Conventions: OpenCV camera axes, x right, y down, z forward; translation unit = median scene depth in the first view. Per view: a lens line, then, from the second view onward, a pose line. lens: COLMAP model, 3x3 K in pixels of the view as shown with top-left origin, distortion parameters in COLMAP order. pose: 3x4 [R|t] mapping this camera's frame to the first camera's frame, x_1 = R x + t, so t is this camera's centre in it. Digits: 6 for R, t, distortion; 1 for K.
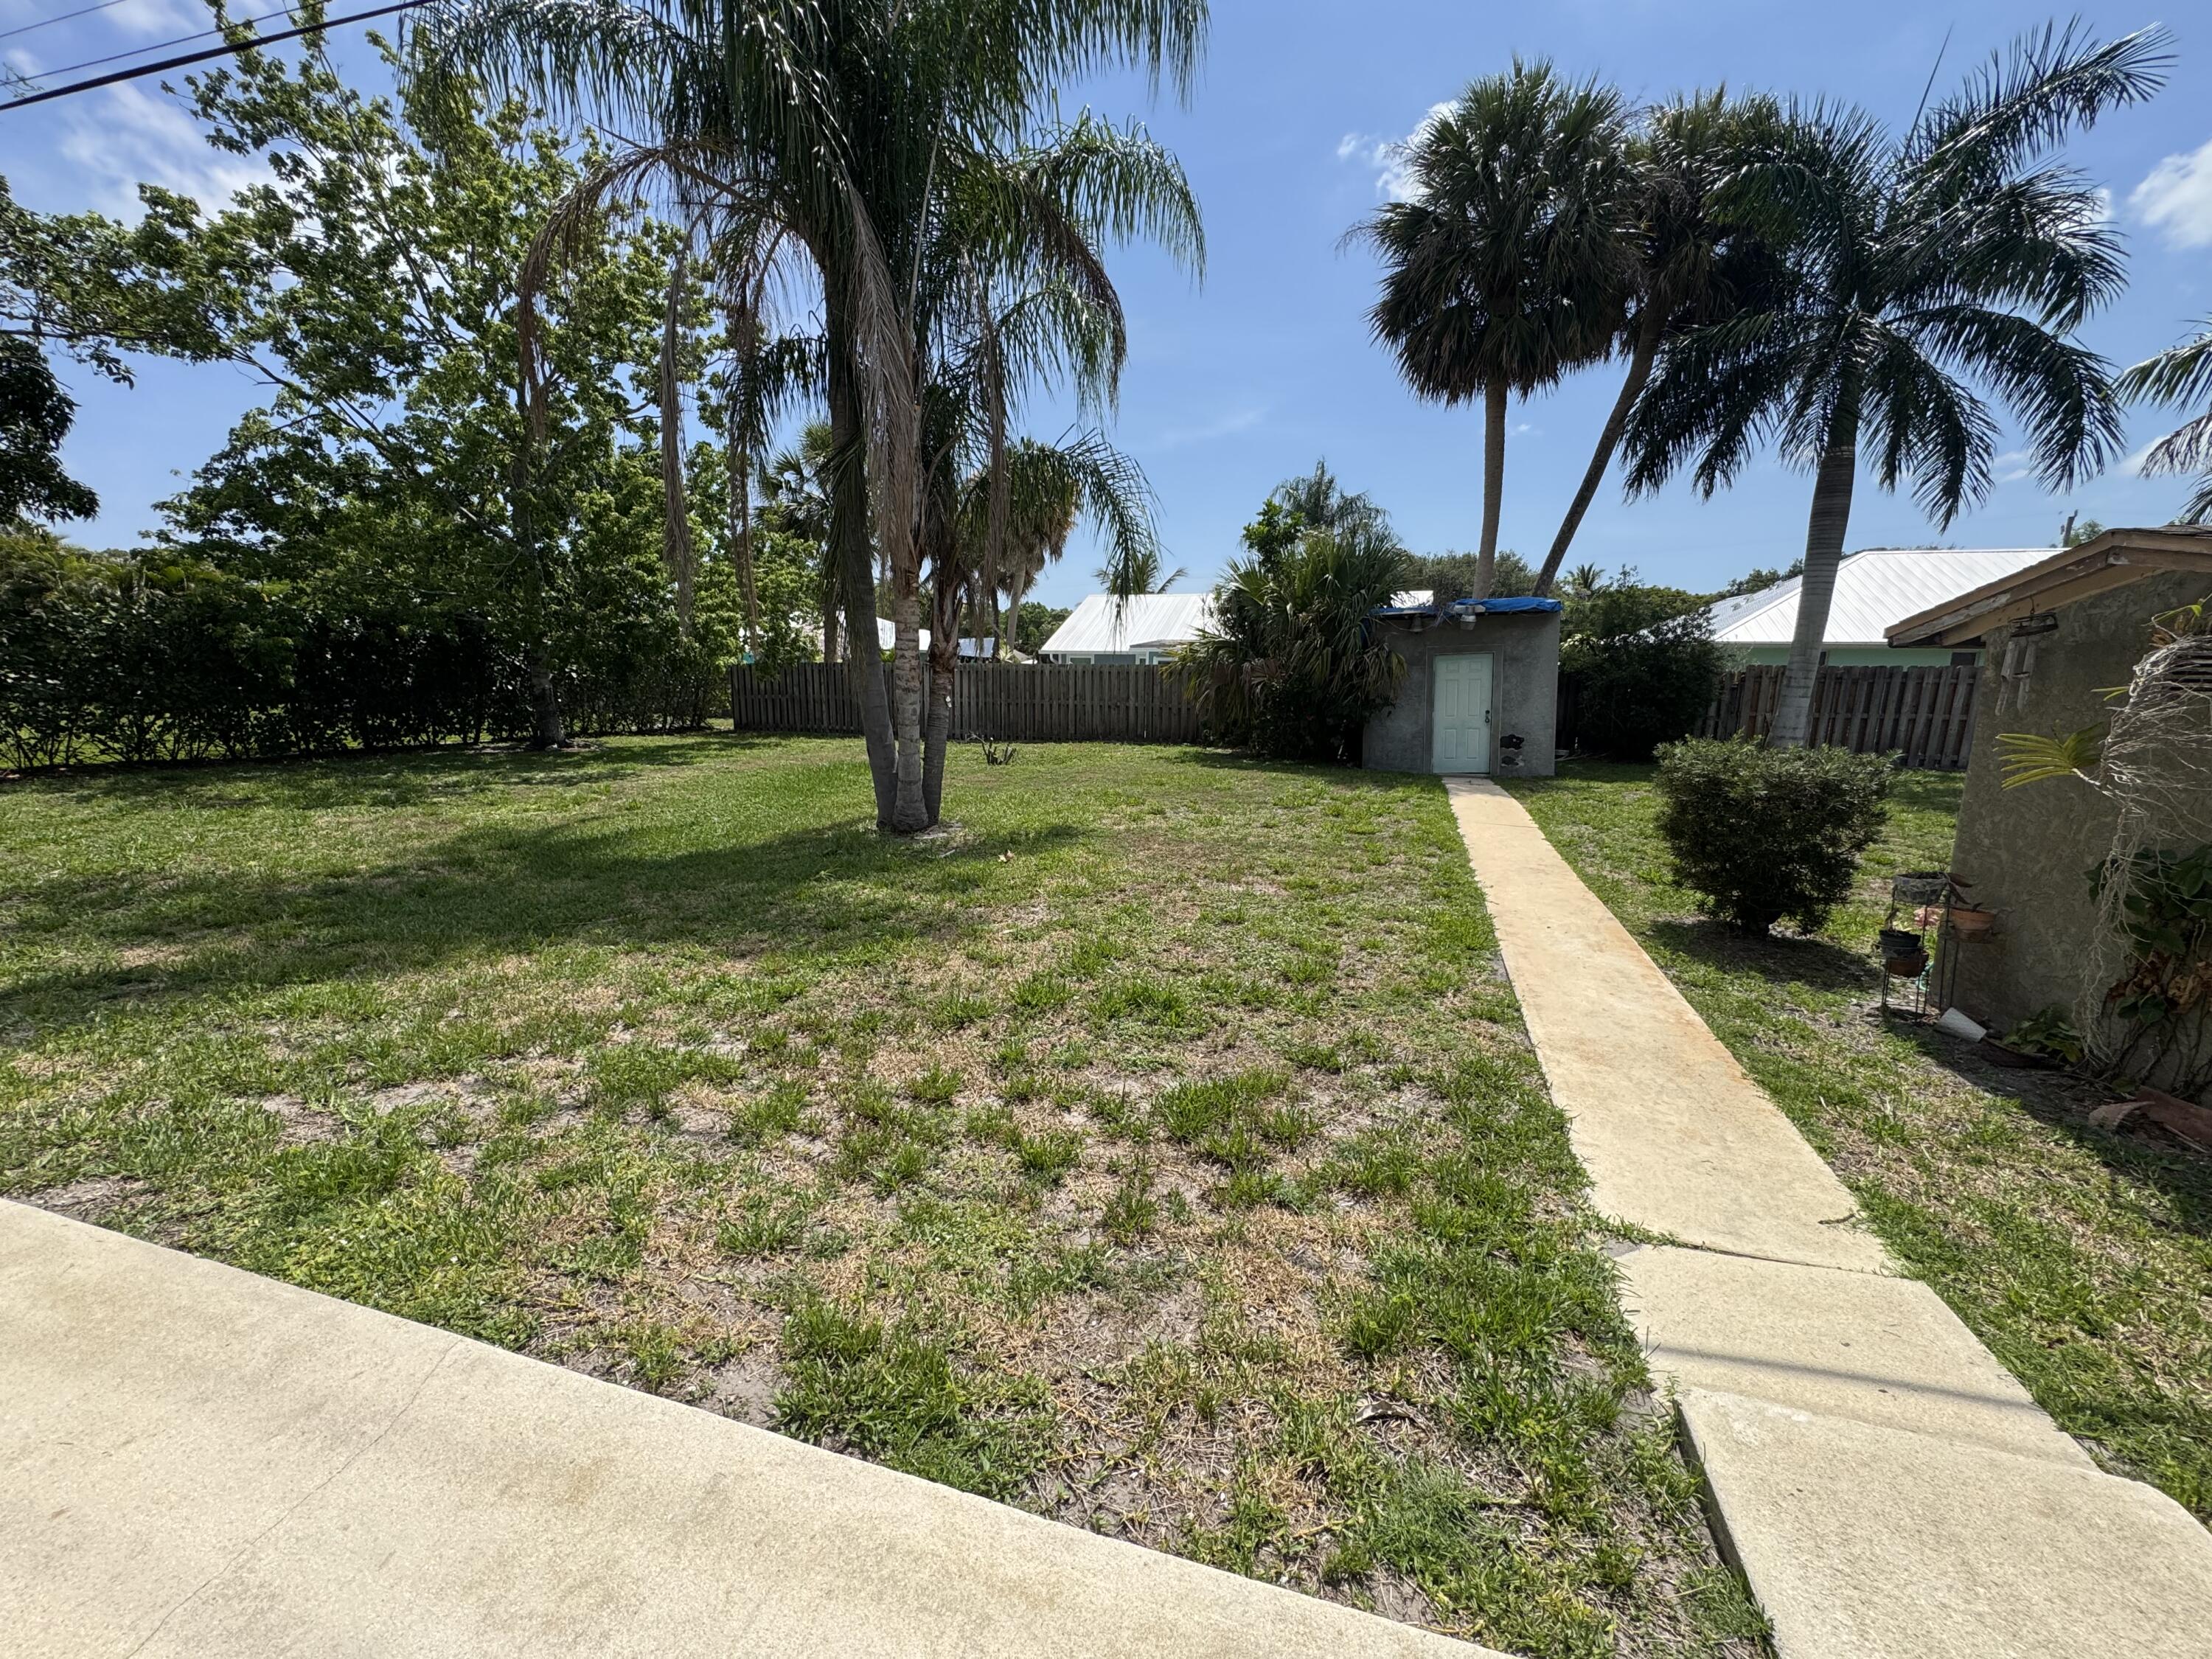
lens RADIAL K [[886.8, 0, 1103.9], [0, 886.8, 859.3], [0, 0, 1]] dist [0.000115, 0.000266]
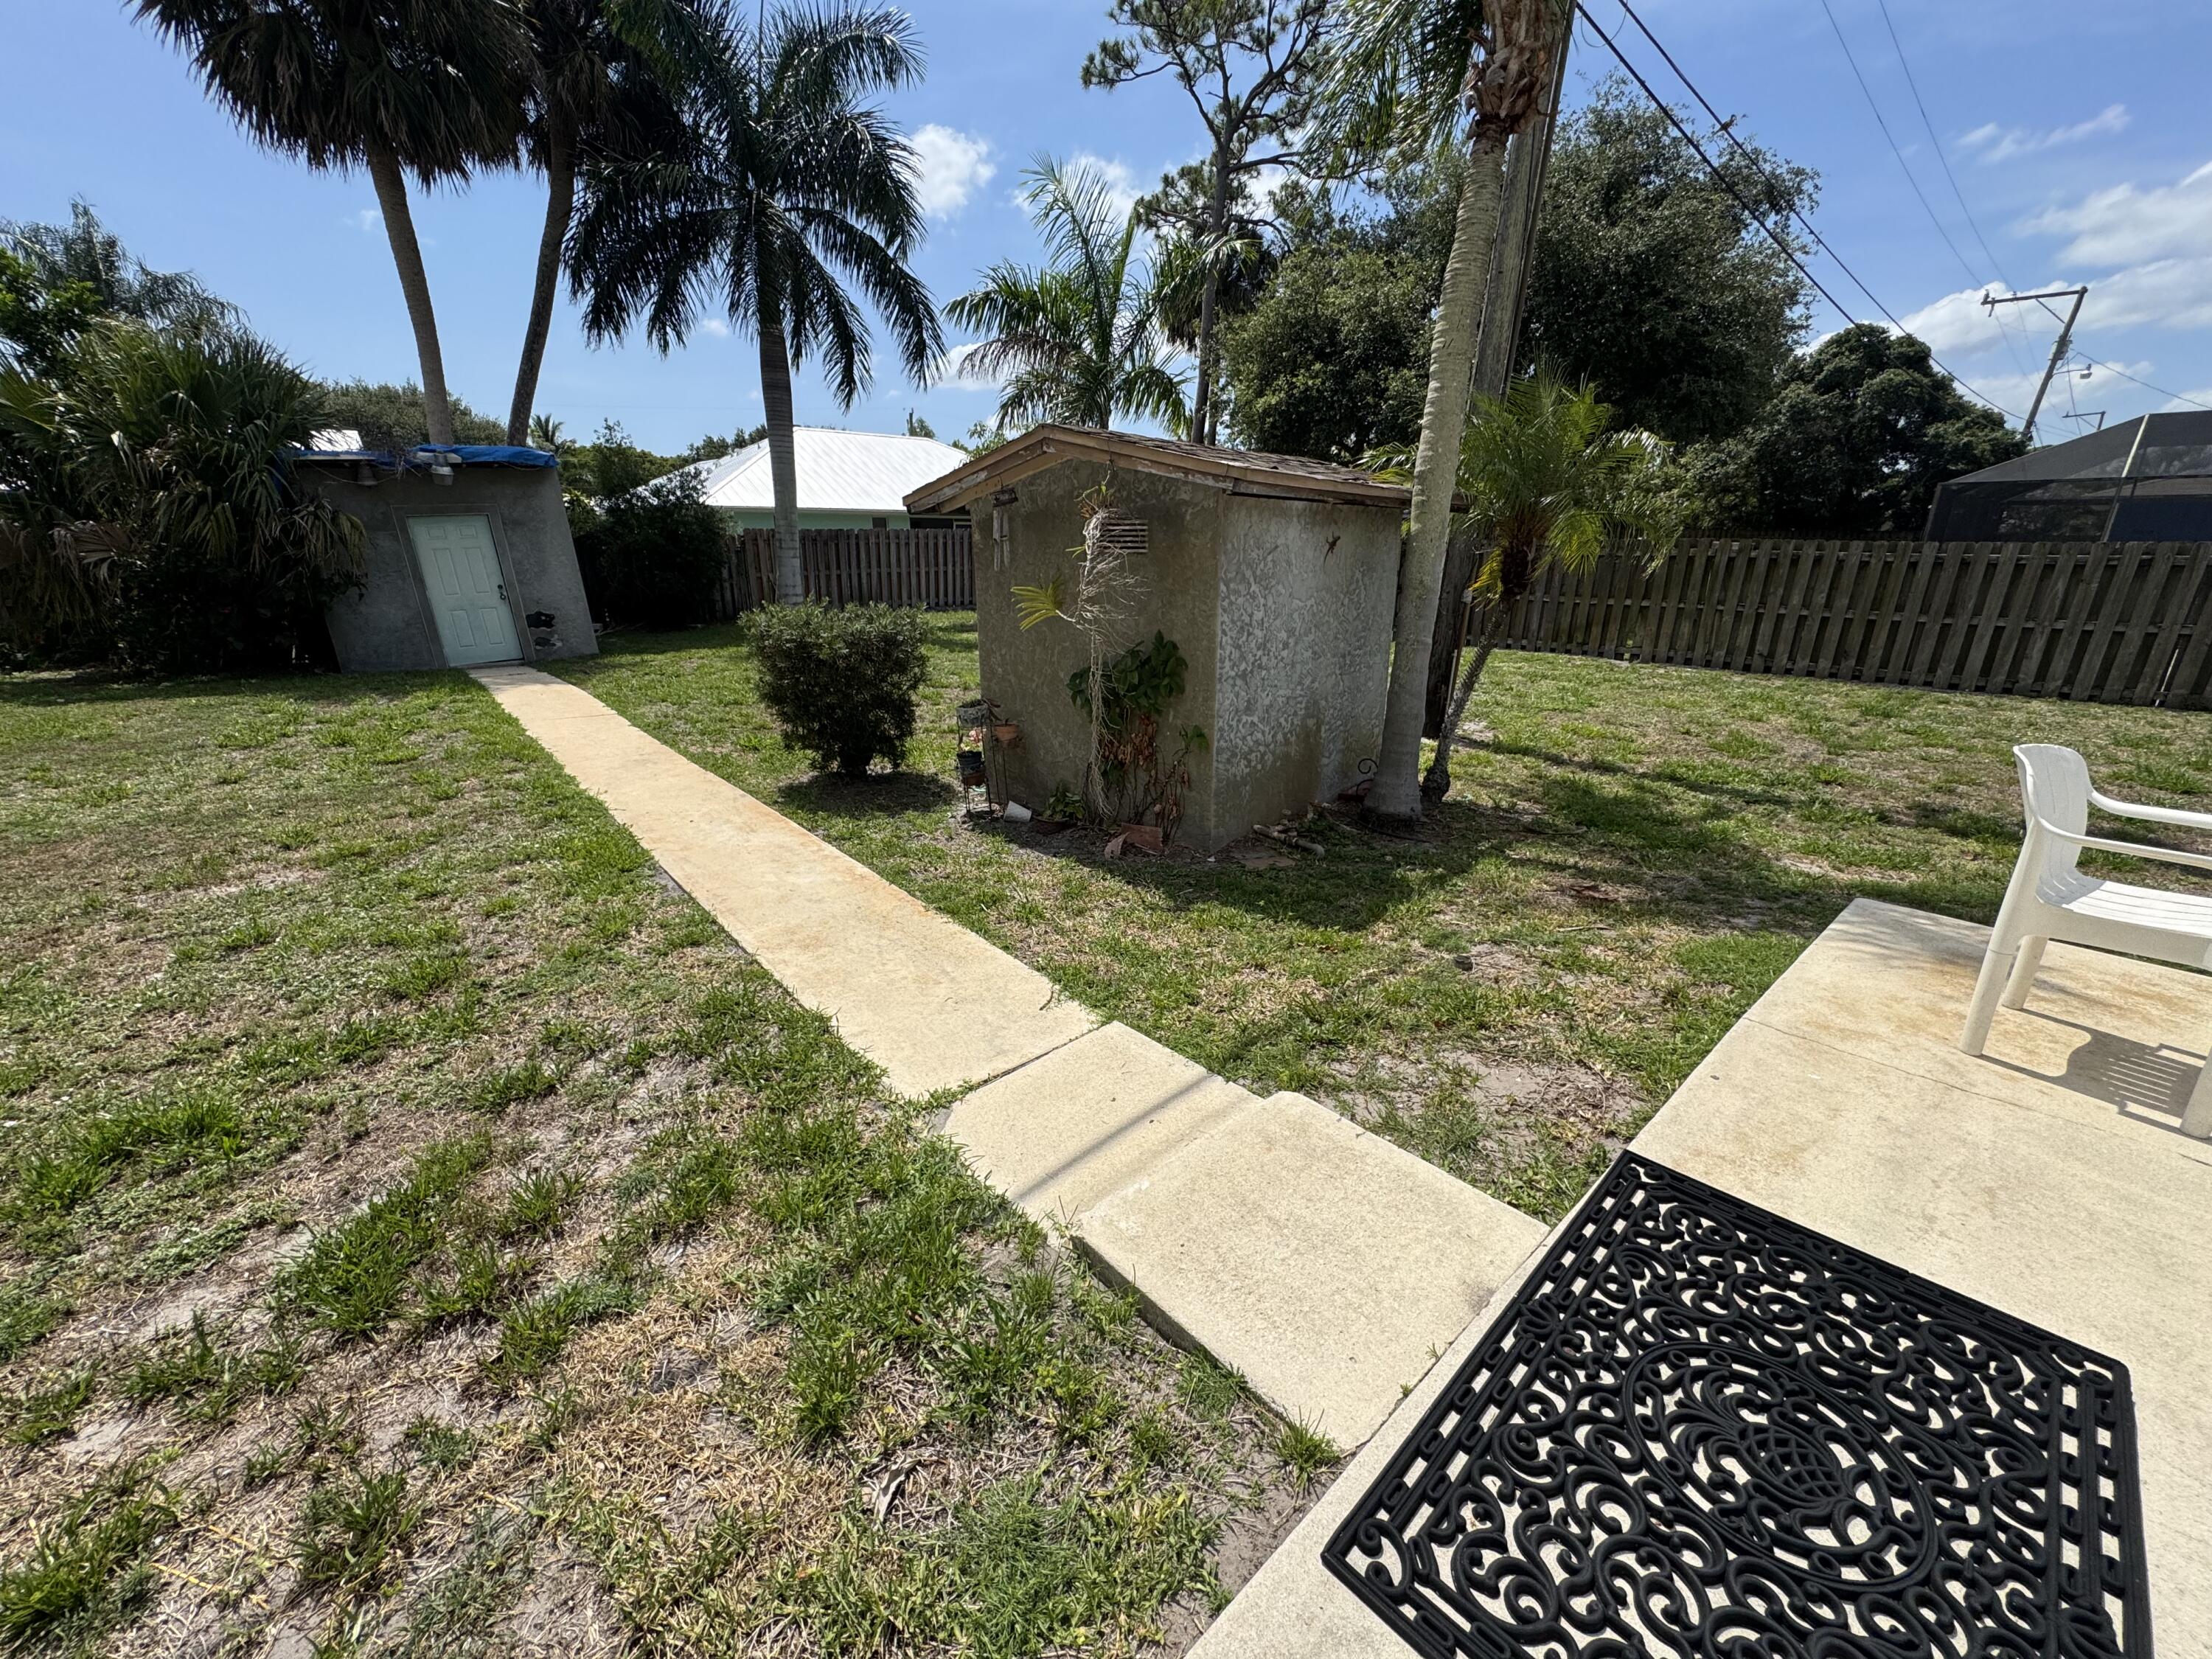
lens RADIAL K [[891.5, 0, 1106.0], [0, 891.5, 829.5], [0, 0, 1]] dist [-0.001224, 0.000084]
pose [[0.525101, -0.276299, 0.804940, -0.029604], [0.185111, 0.960267, 0.208859, -0.034931], [-0.830664, 0.039331, 0.555383, 0.140275]]
